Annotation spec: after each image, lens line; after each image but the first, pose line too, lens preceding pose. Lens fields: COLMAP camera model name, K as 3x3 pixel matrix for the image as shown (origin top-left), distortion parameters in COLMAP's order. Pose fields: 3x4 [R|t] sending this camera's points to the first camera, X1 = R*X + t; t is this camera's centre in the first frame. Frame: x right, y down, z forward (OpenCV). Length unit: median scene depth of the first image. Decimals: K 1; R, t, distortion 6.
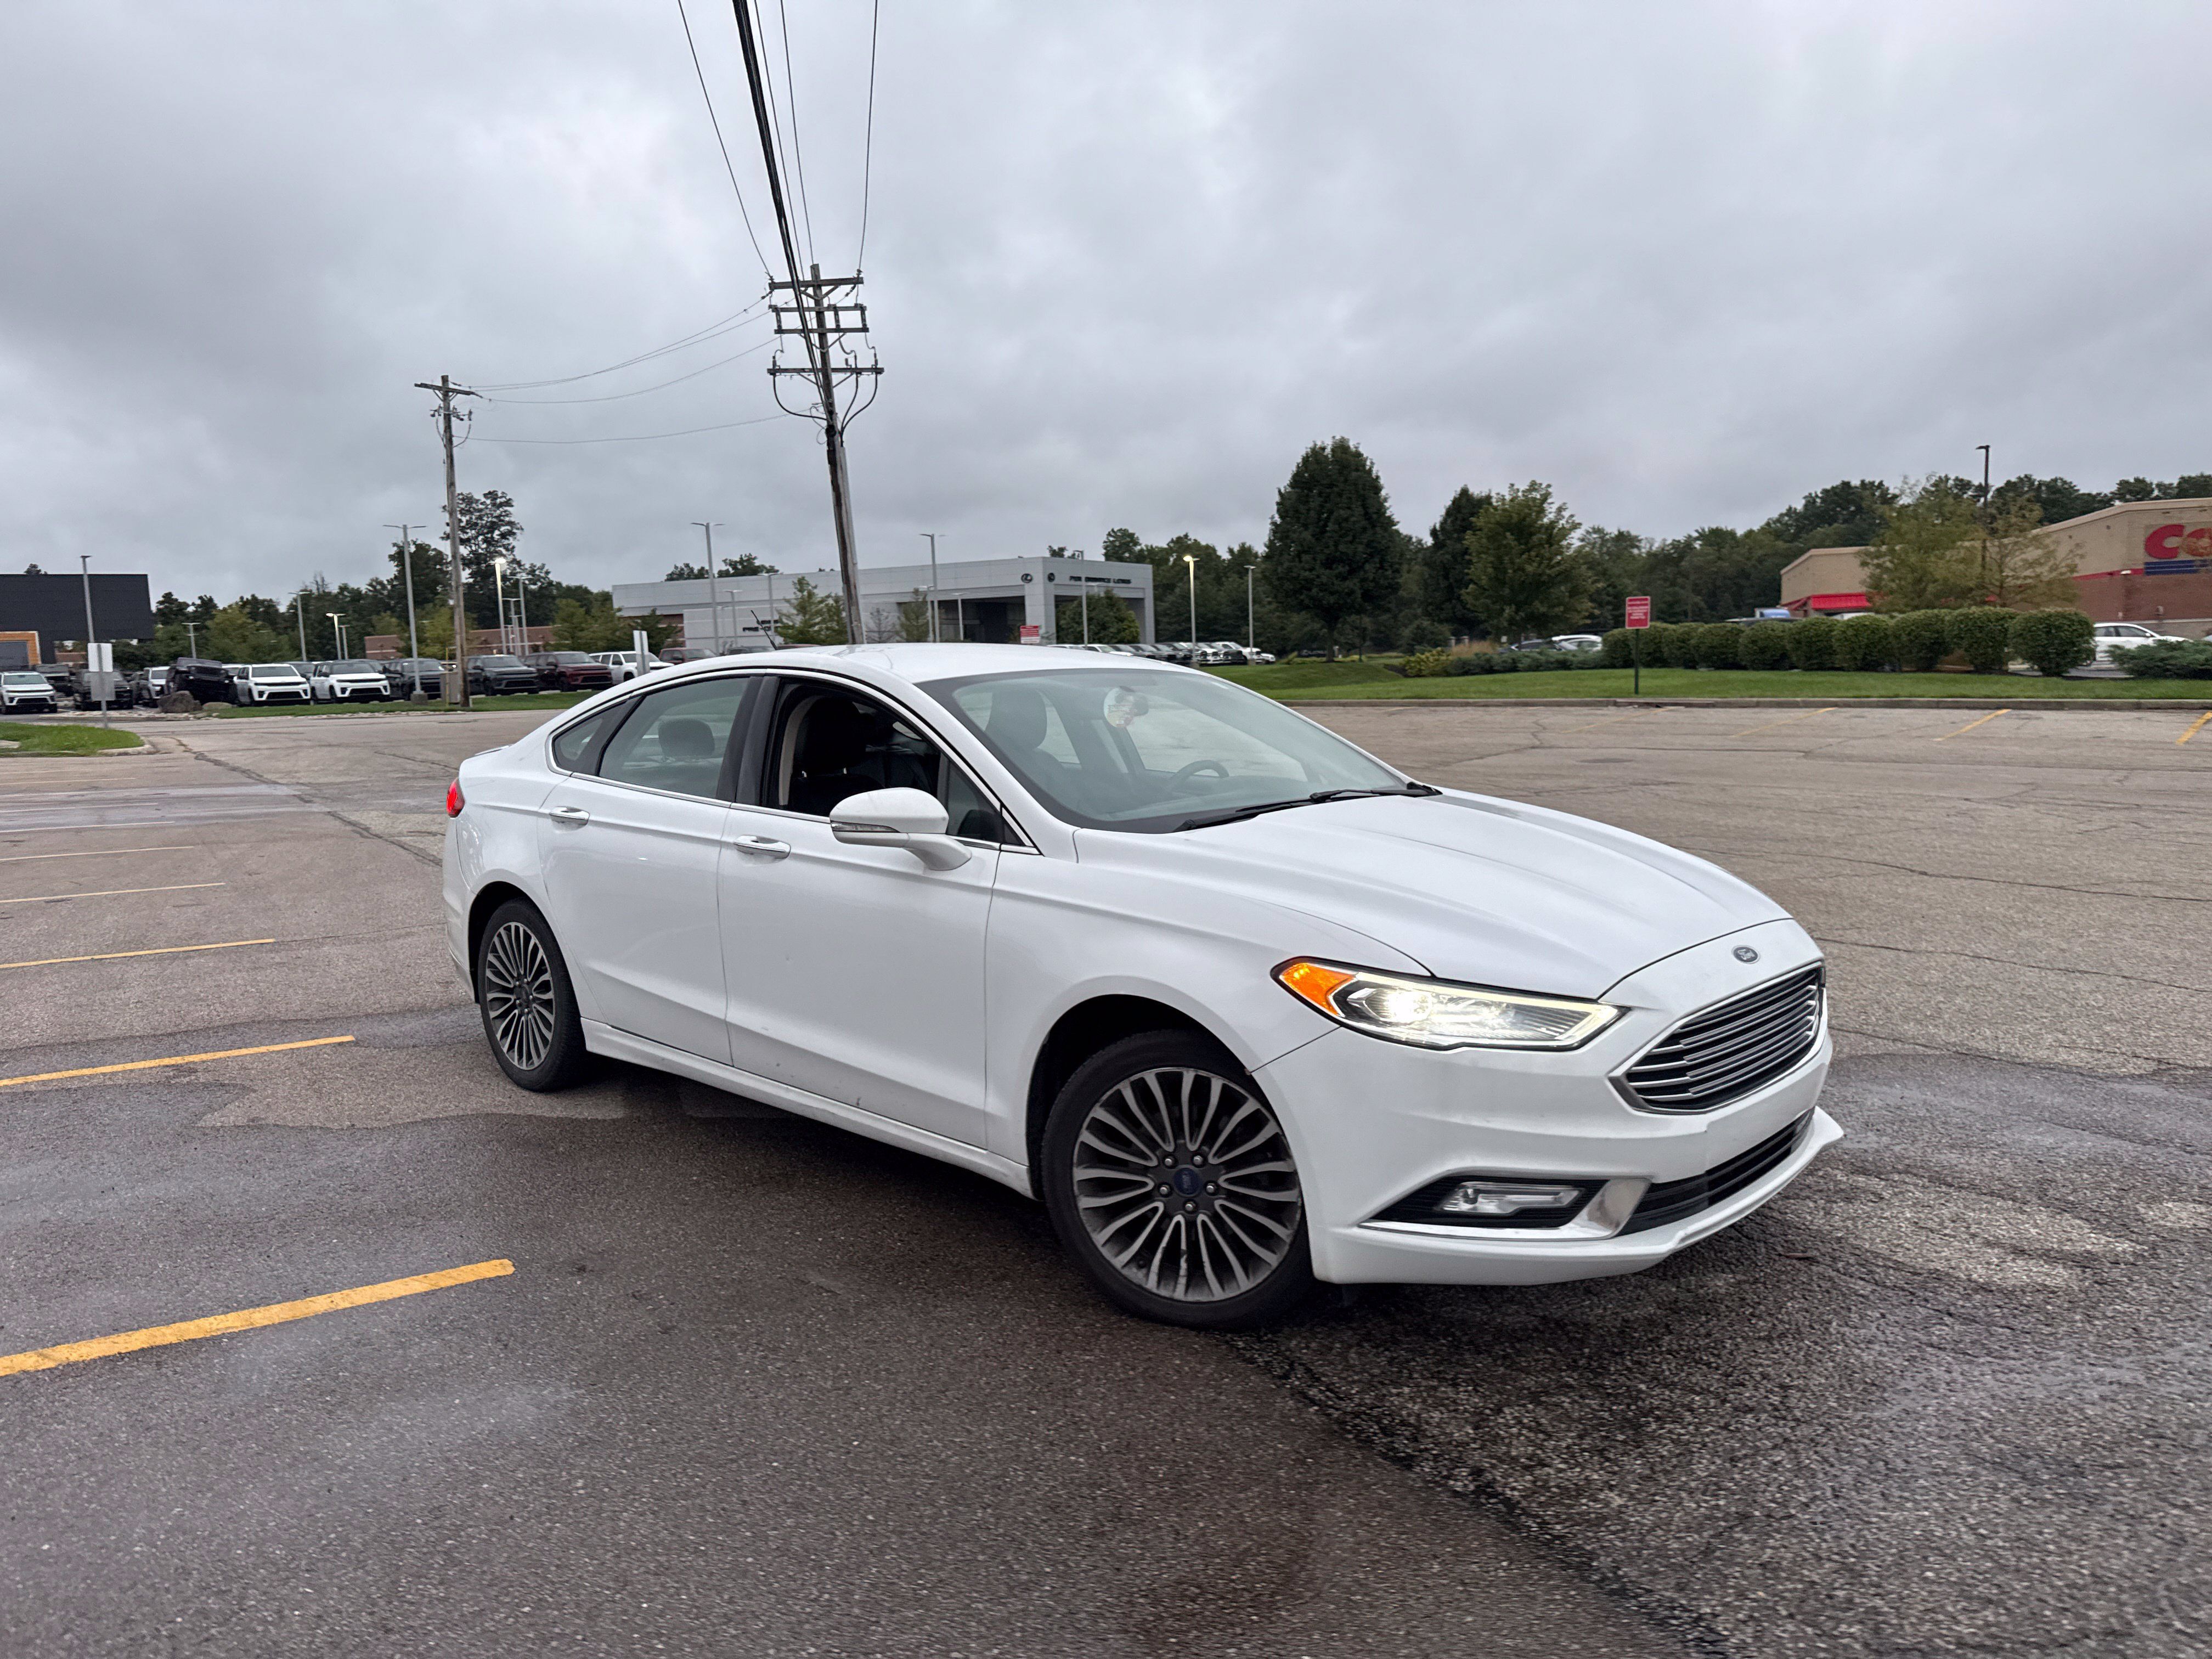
lens RADIAL K [[1538.9, 0, 1113.0], [0, 1538.9, 843.7], [0, 0, 1]] dist [0.045615, -0.057541]
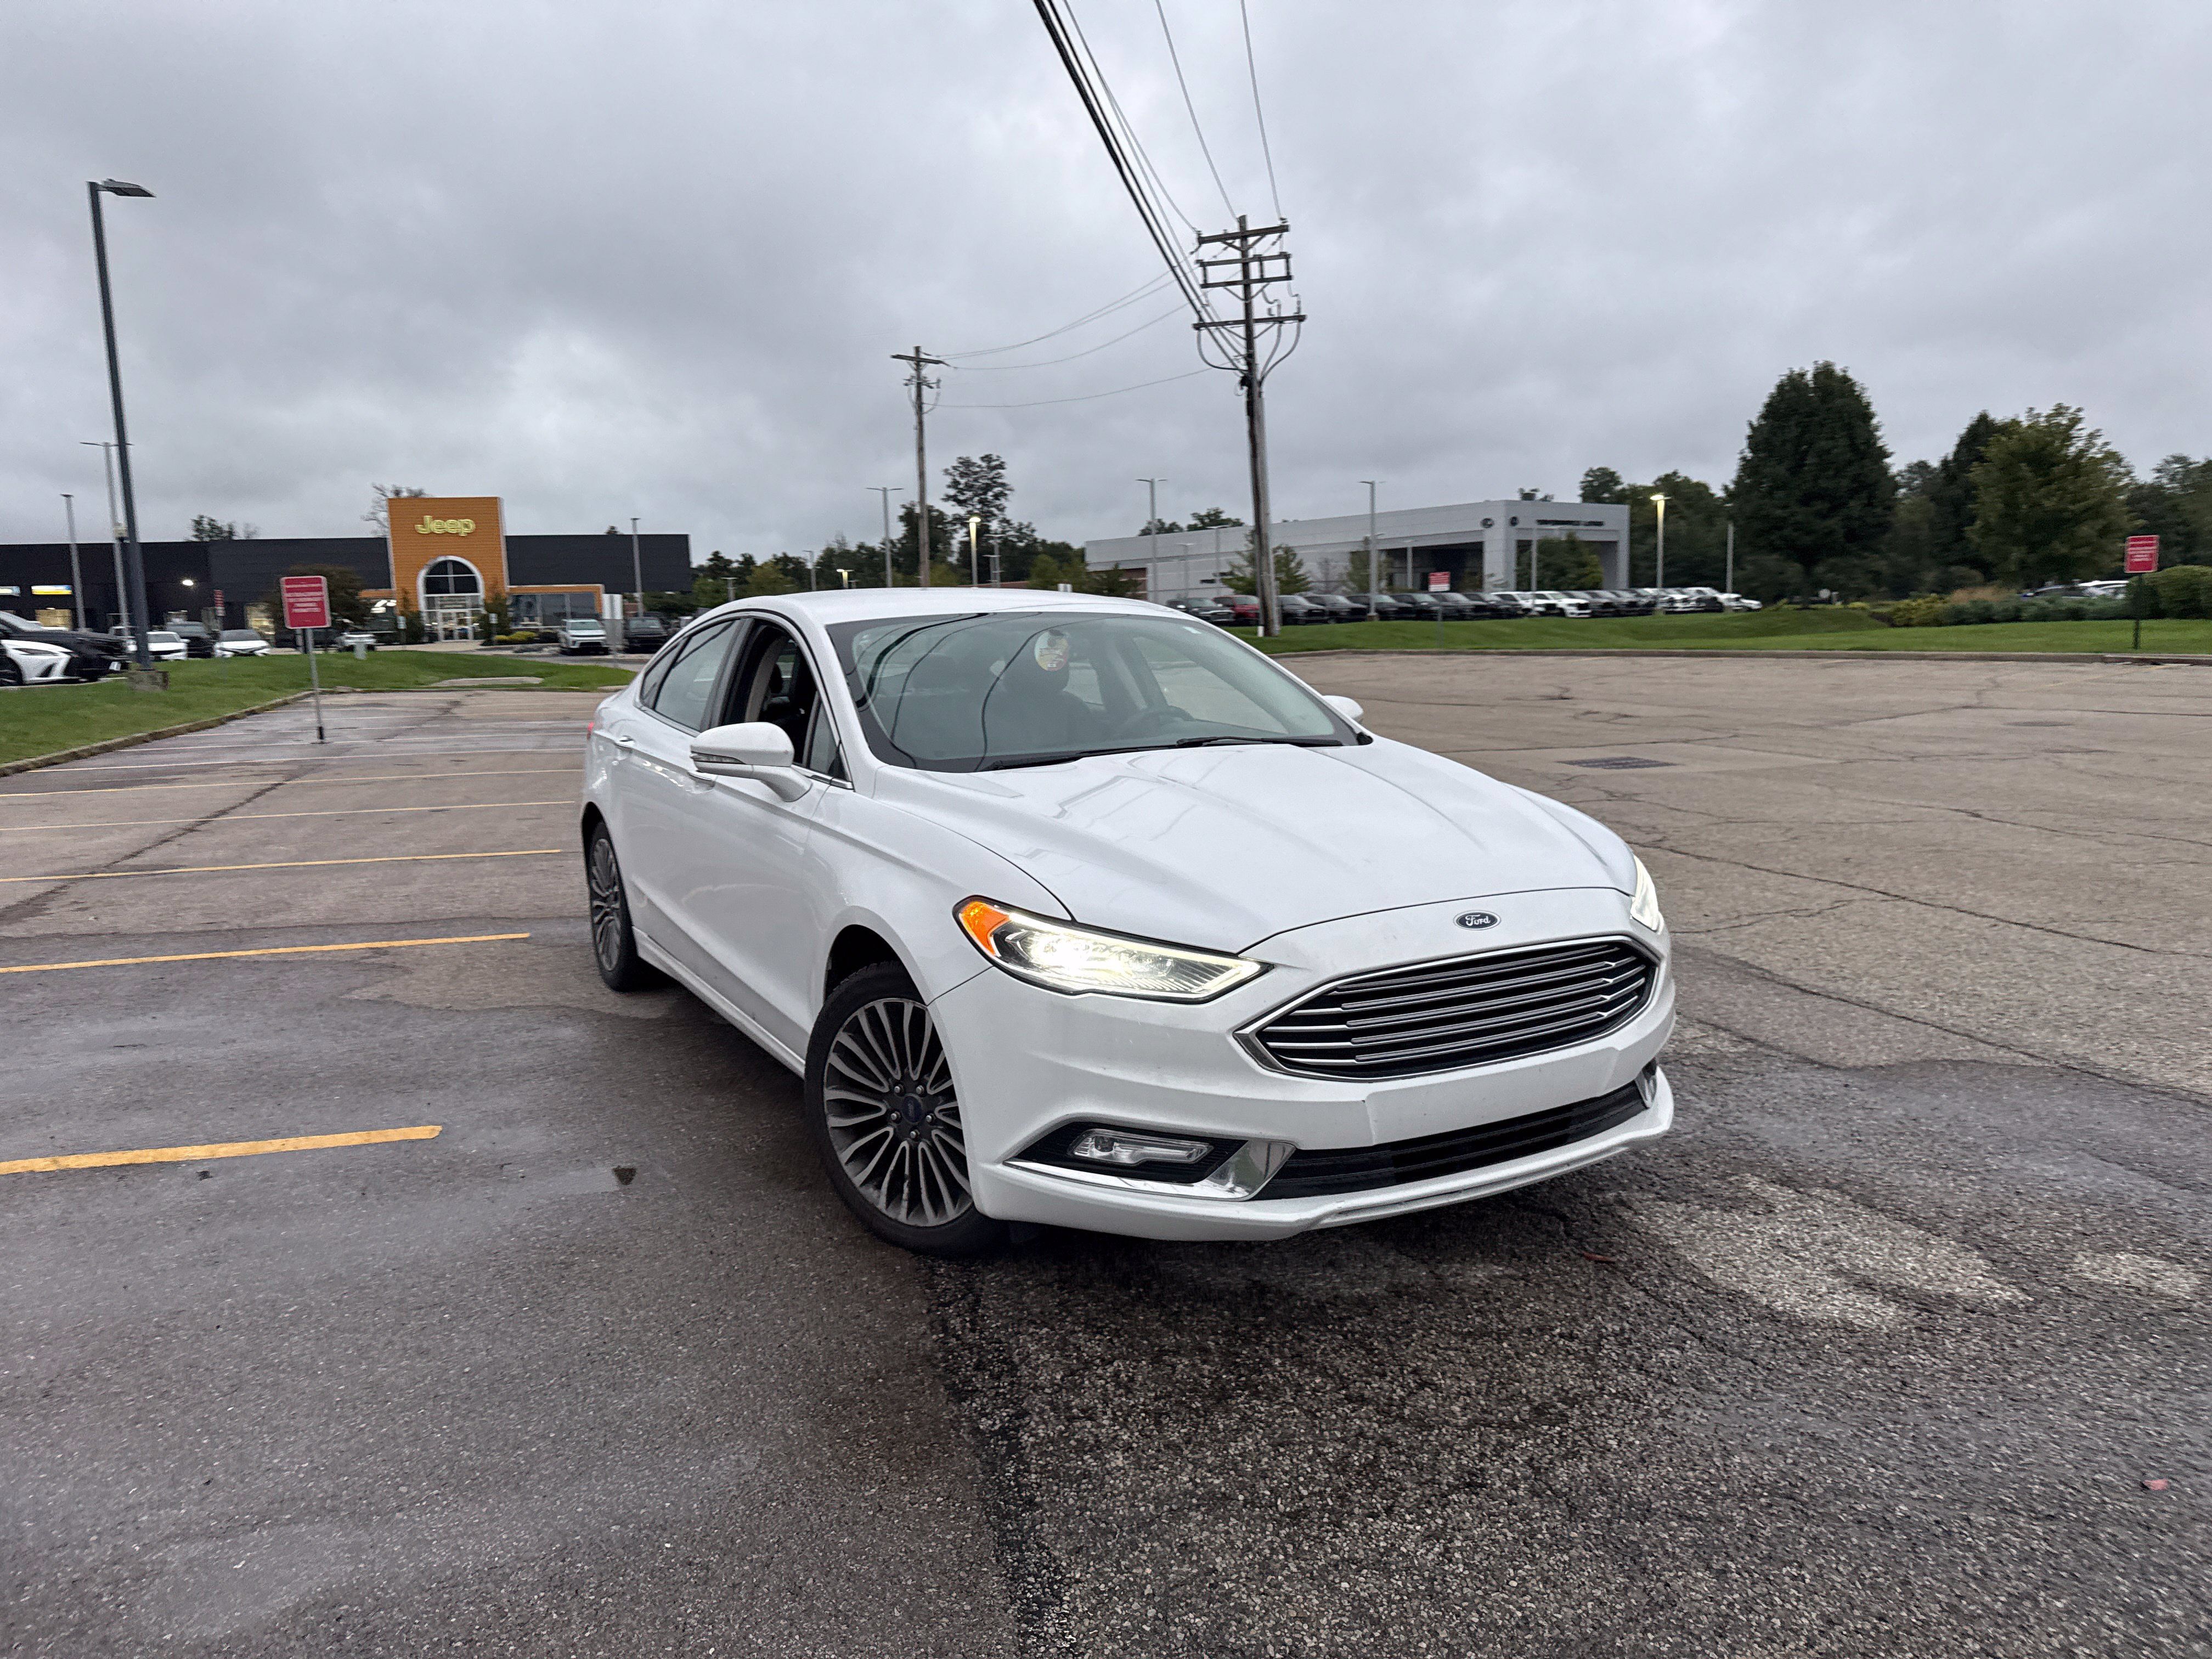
lens RADIAL K [[1538.9, 0, 1114.6], [0, 1538.9, 829.7], [0, 0, 1]] dist [0.045615, -0.057541]
pose [[0.956751, 0.042167, -0.287837, 0.285352], [-0.035580, 0.998972, 0.028080, -0.000612], [0.288725, -0.016624, 0.957268, 0.035271]]
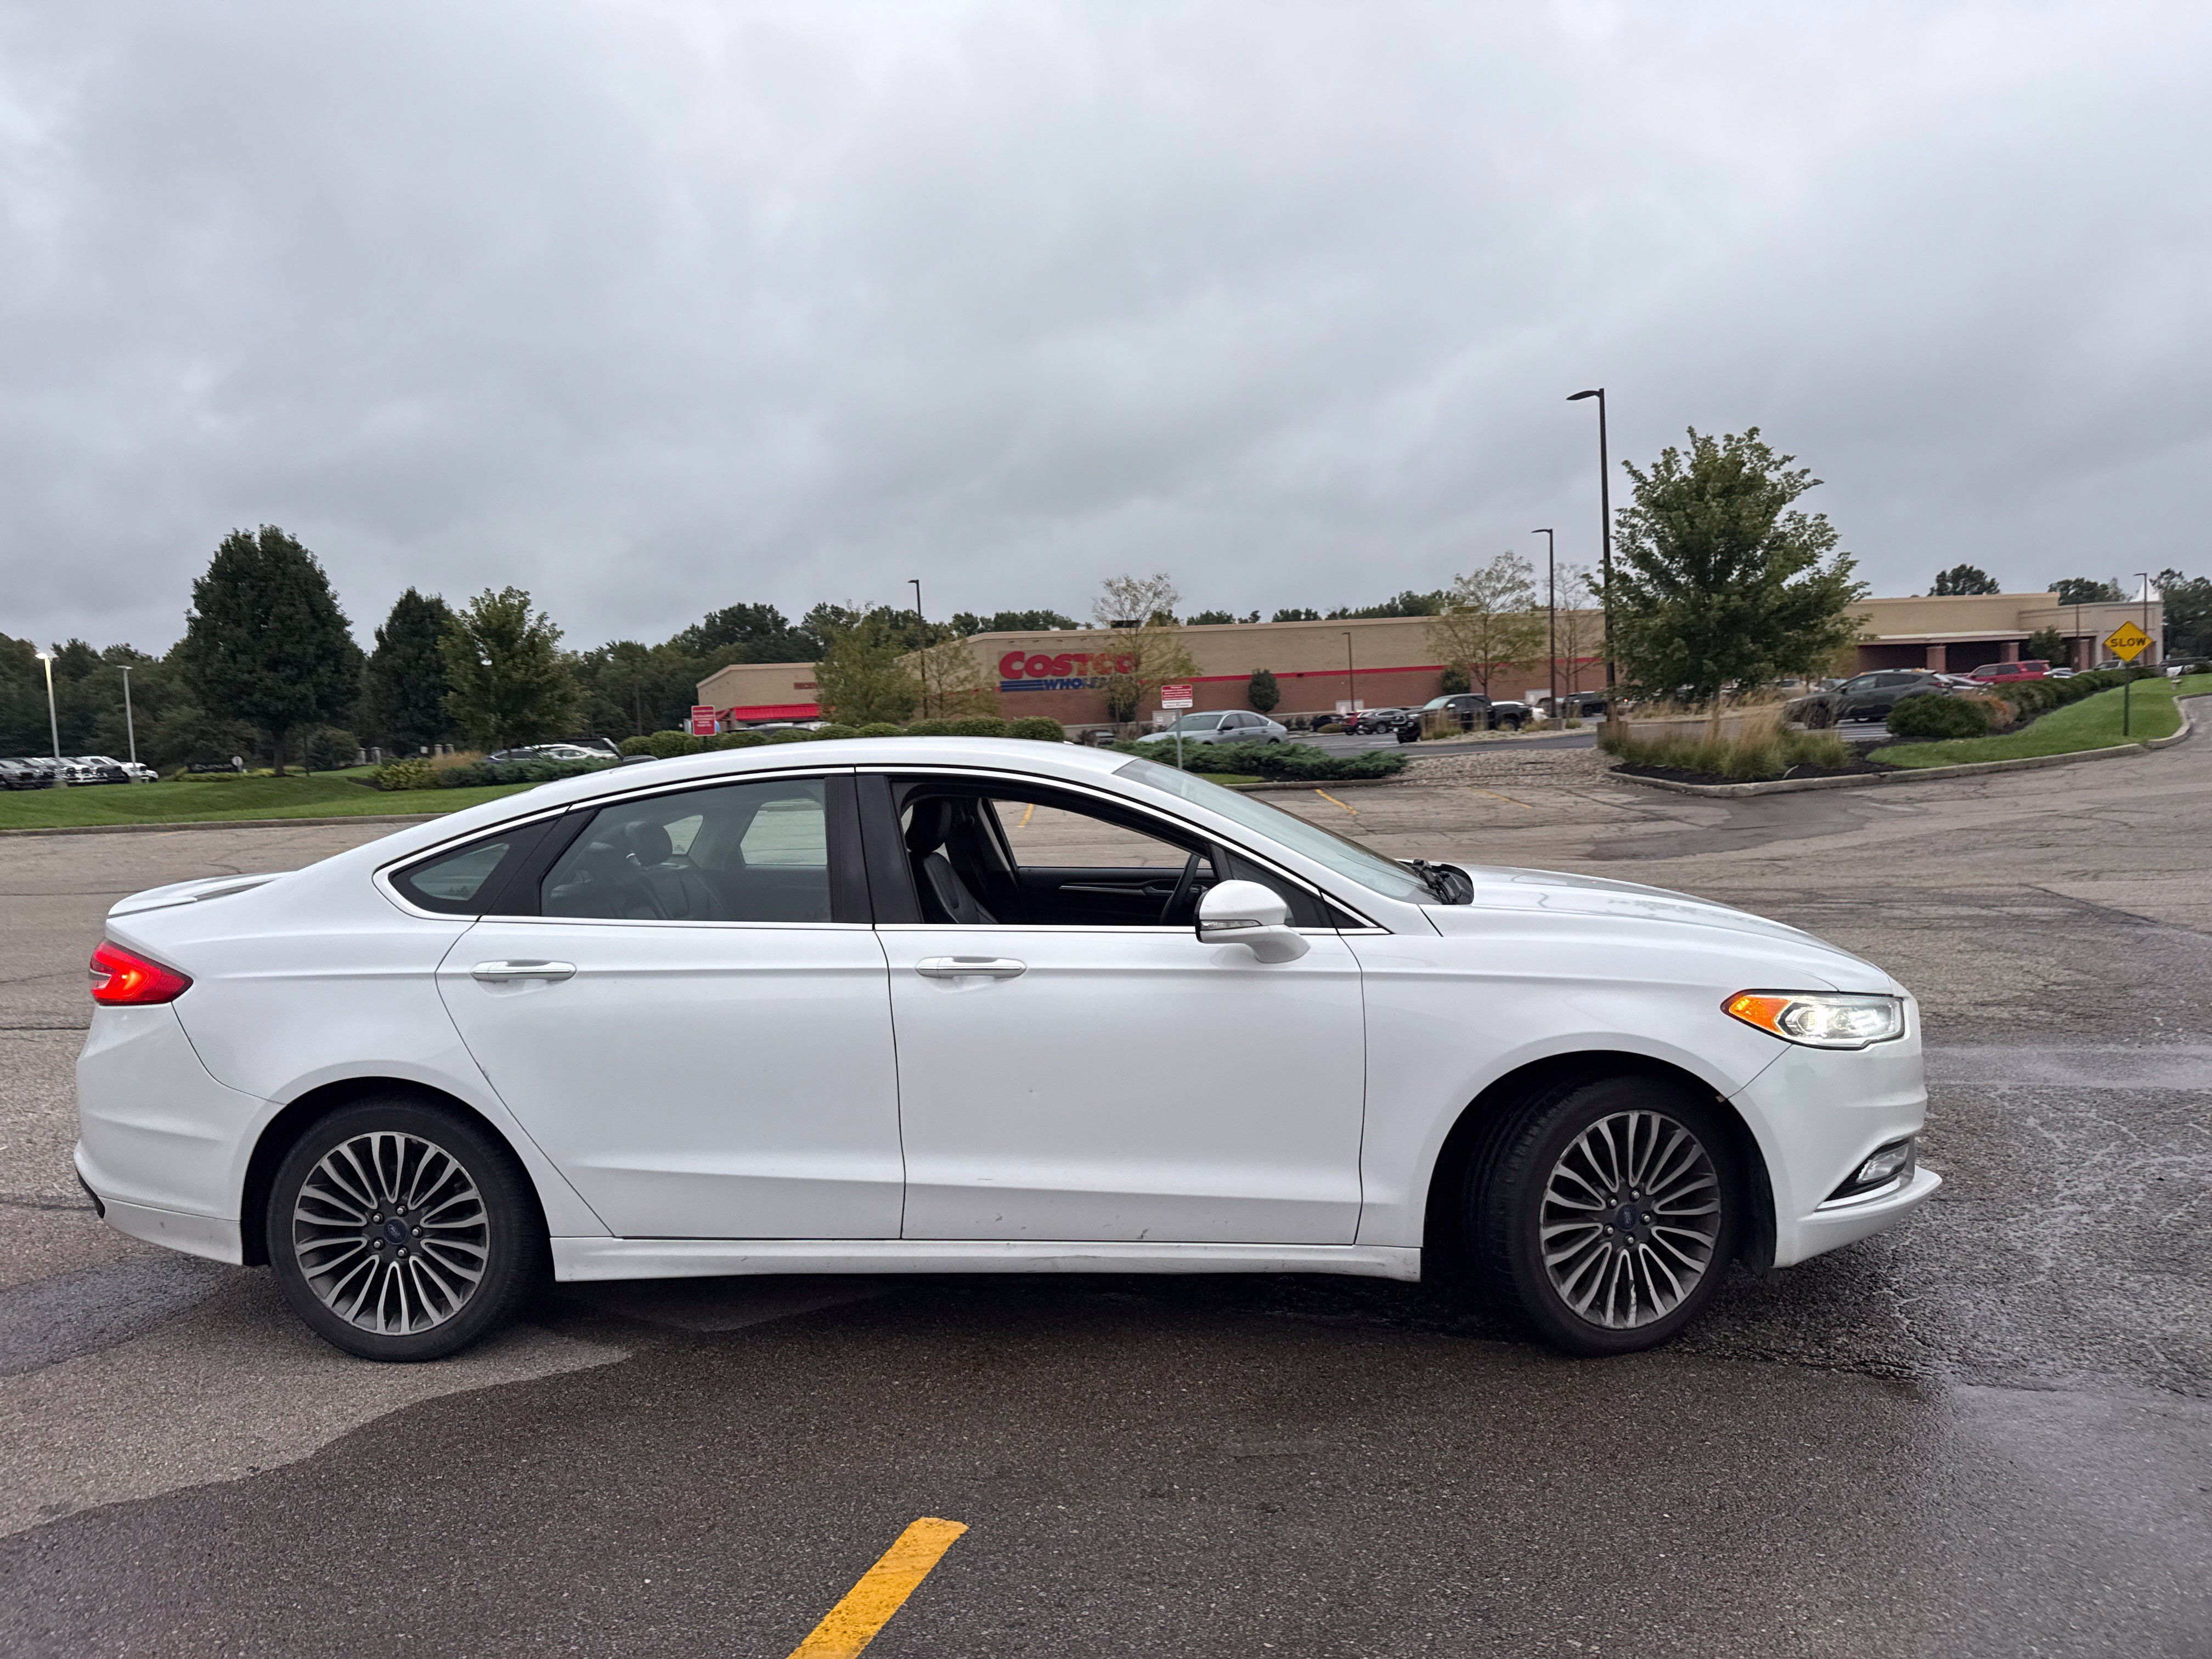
lens RADIAL K [[1546.2, 0, 1110.9], [0, 1546.2, 869.0], [0, 0, 1]] dist [0.031511, -0.036169]
pose [[0.781012, -0.061839, 0.621447, -0.550251], [0.095970, 0.995150, -0.021586, -0.021467], [-0.617098, 0.076499, 0.783159, 0.215125]]
